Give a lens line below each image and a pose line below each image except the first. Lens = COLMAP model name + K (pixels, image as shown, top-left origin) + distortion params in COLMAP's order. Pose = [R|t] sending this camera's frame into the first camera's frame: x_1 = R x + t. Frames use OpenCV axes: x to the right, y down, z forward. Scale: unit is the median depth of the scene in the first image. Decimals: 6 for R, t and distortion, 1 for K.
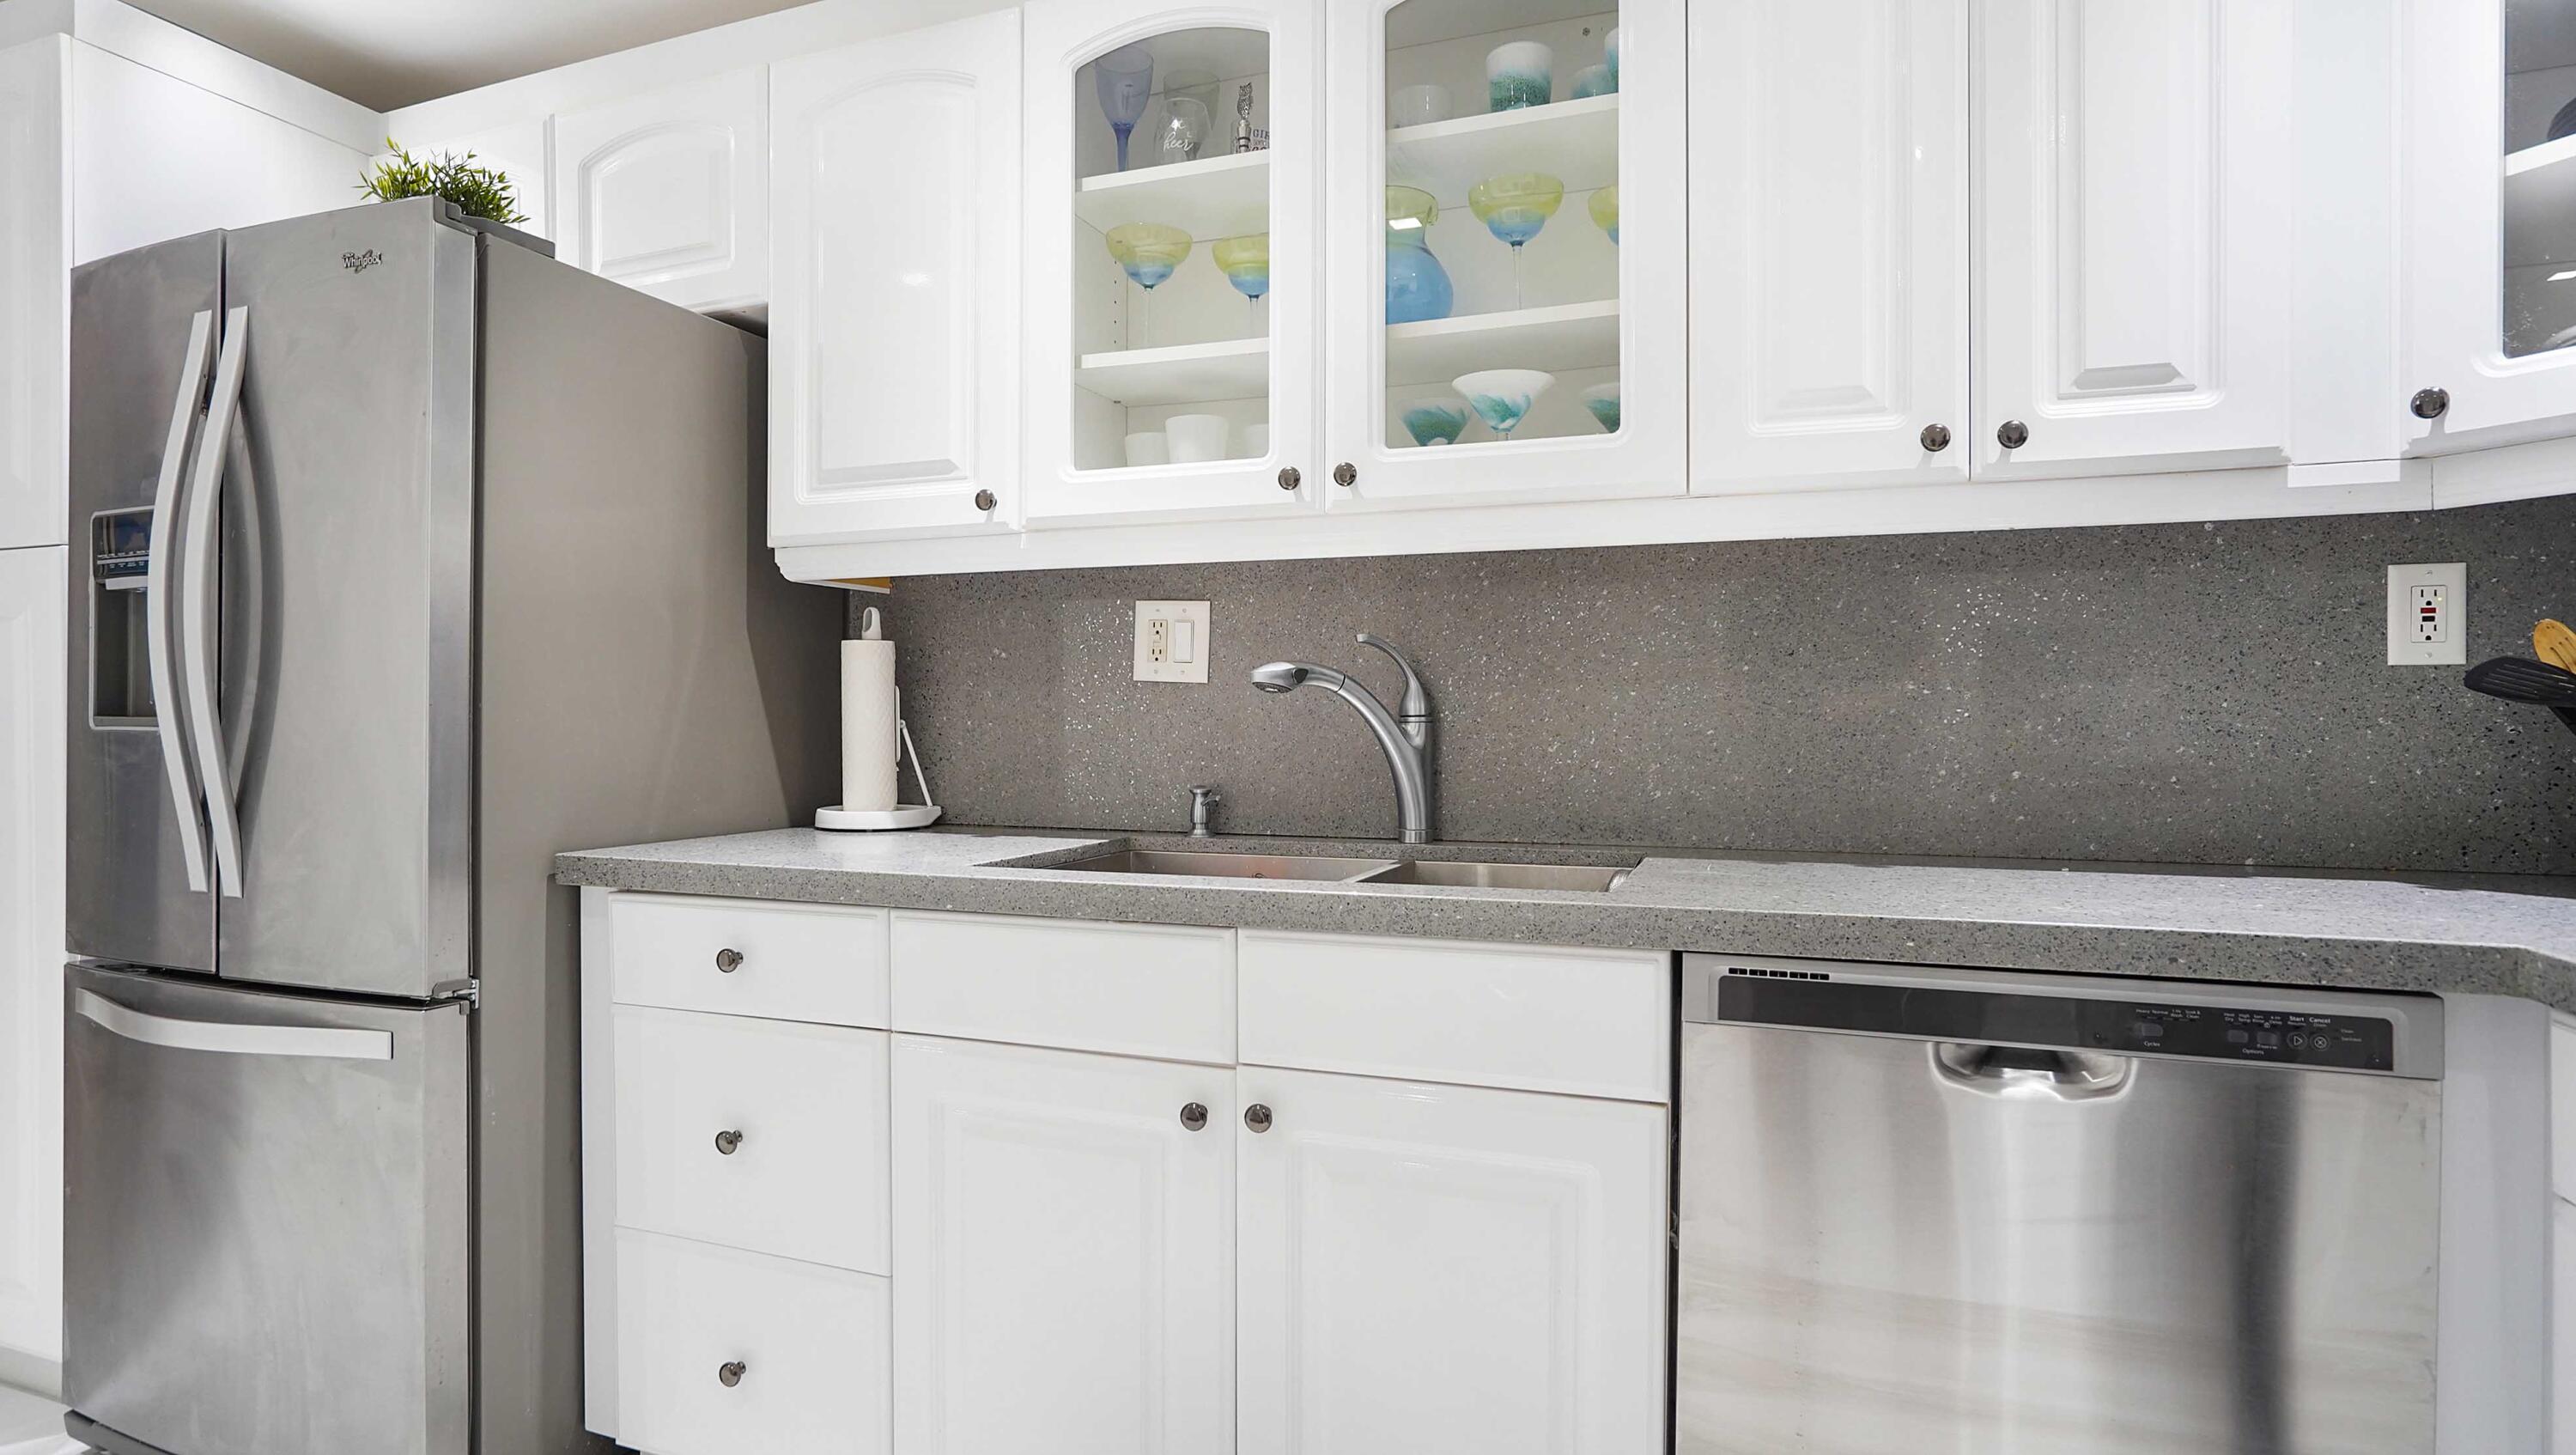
lens RADIAL K [[1336.3, 0, 1268.7], [0, 1336.3, 722.6], [0, 0, 1]] dist [-0.036967, 0.006651]
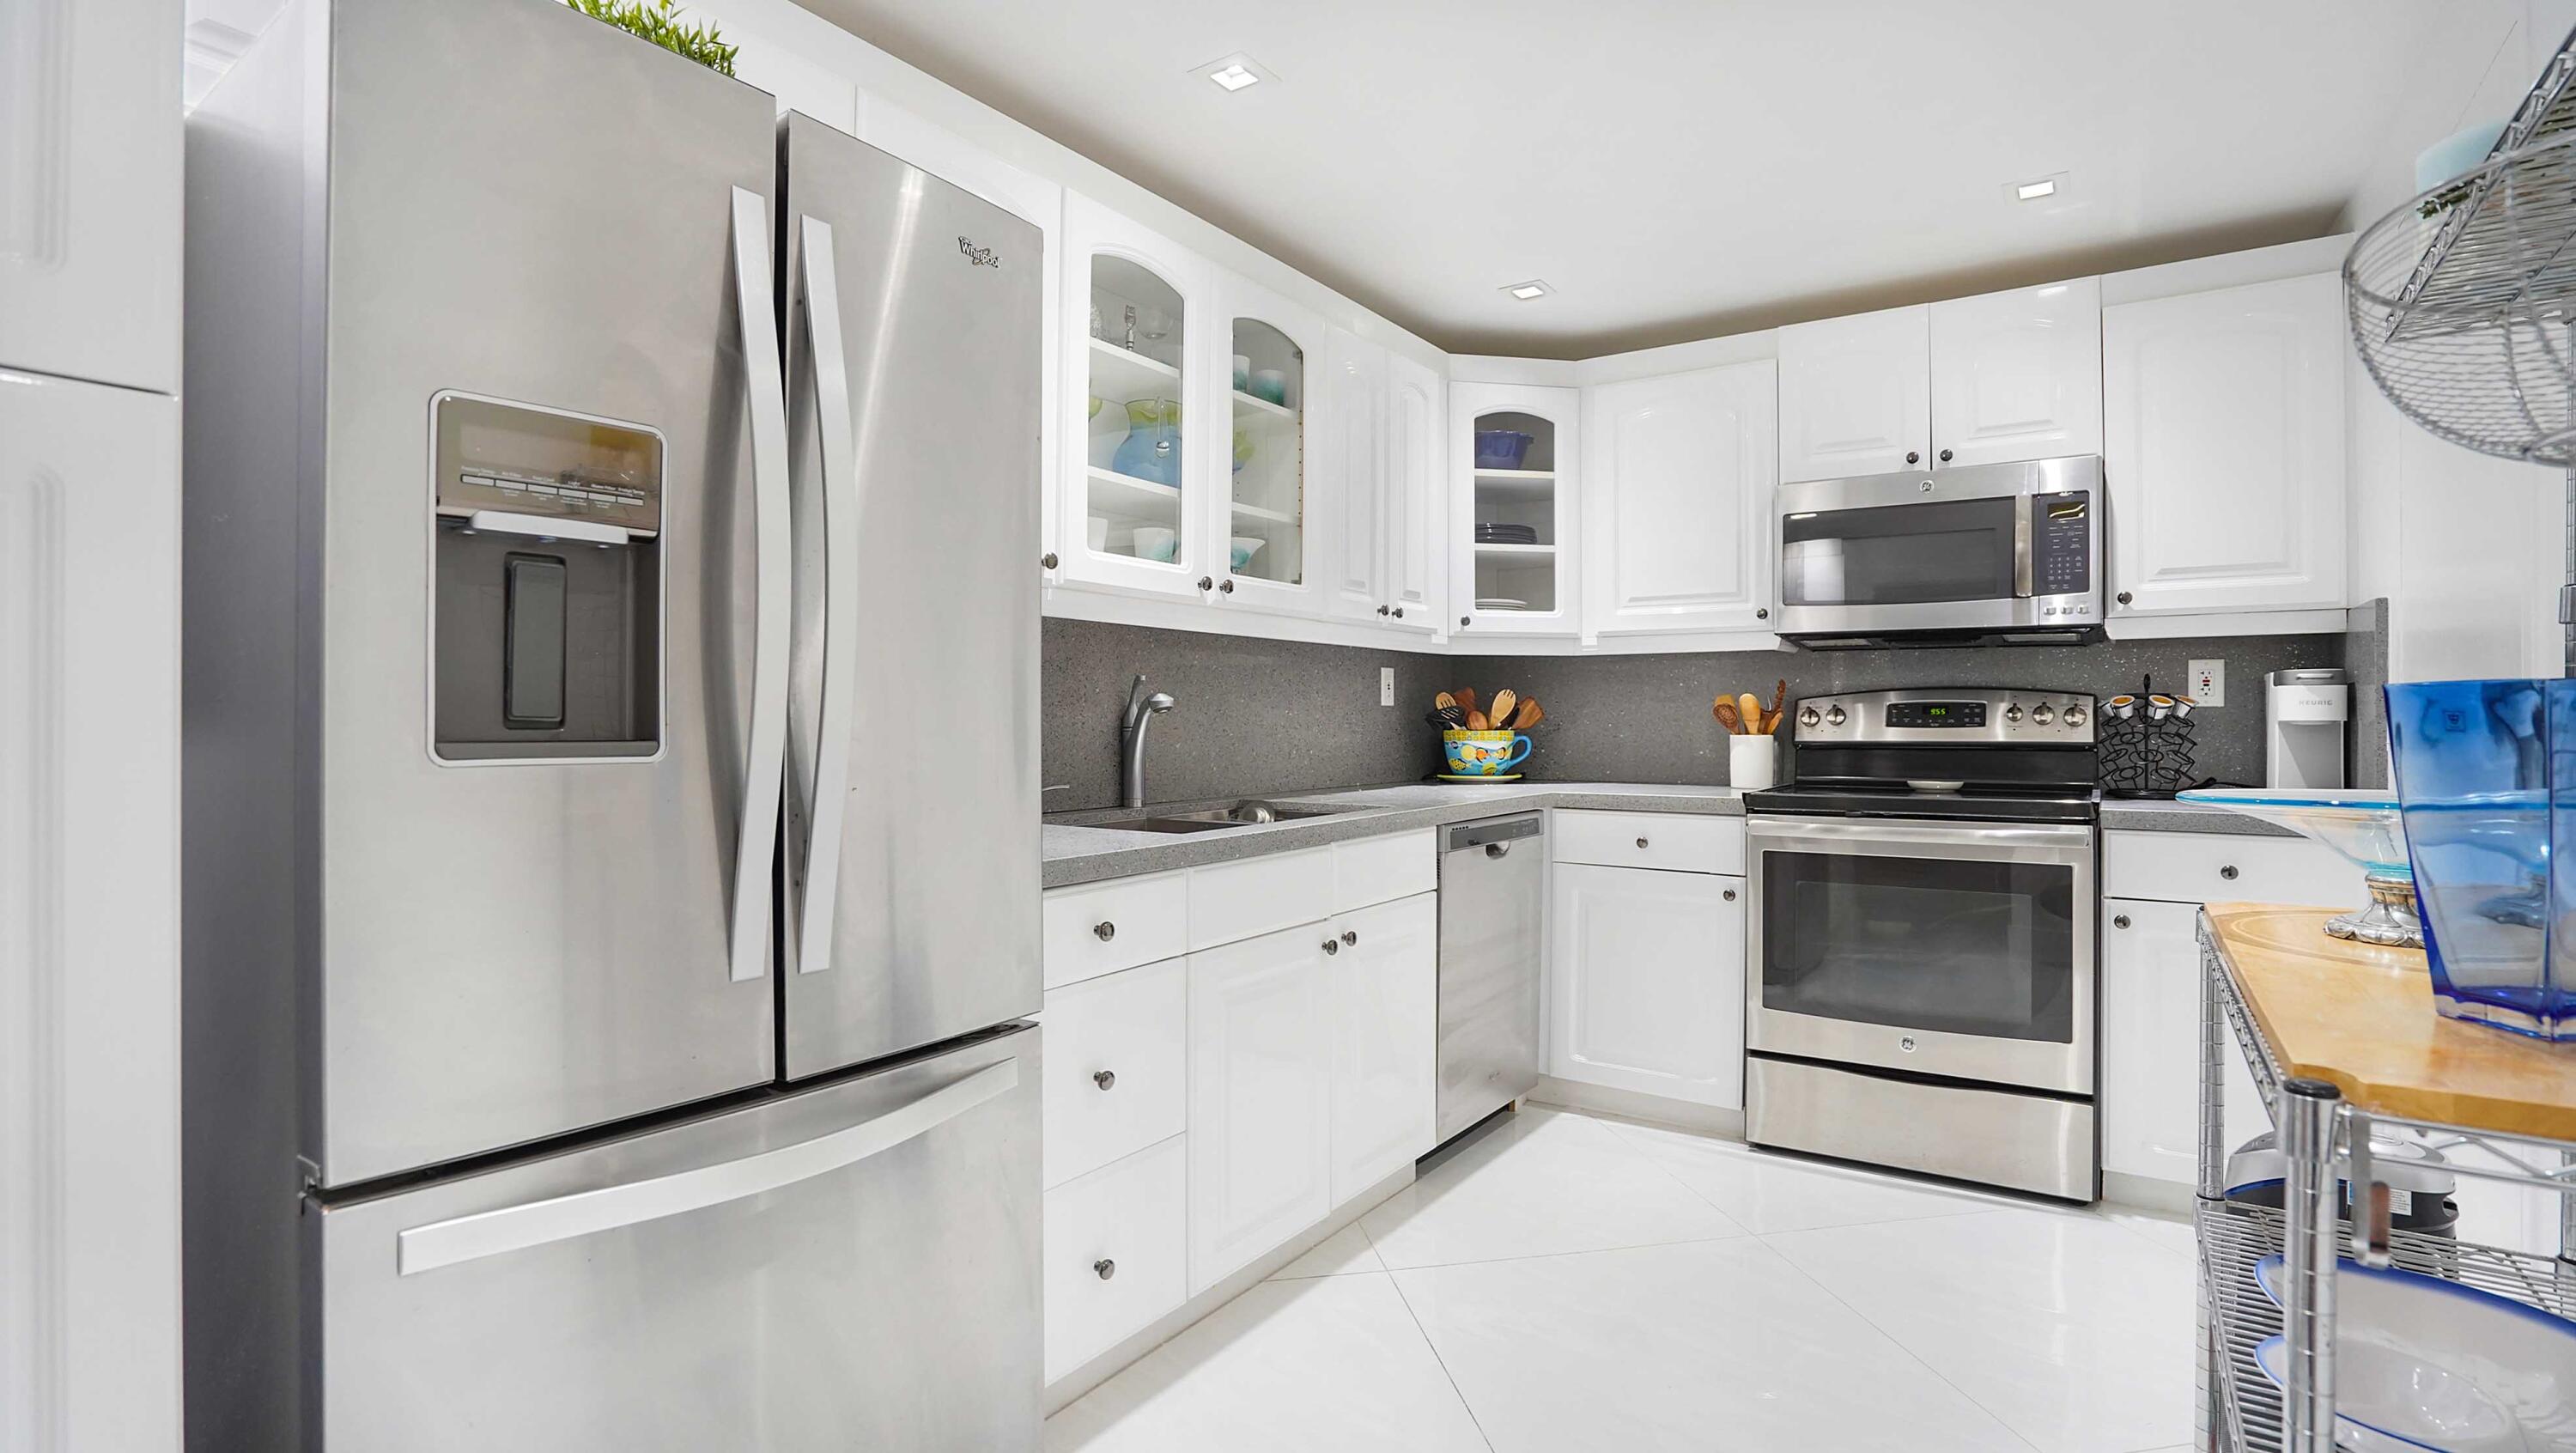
lens RADIAL K [[1226.6, 0, 1291.8], [0, 1226.6, 711.2], [0, 0, 1]] dist [-0.038312, 0.013201]
pose [[0.230838, 0.005029, 0.972979, -1.332760], [-0.002041, 0.999987, -0.004684, -0.017579], [-0.972990, -0.000905, 0.230845, 0.513505]]
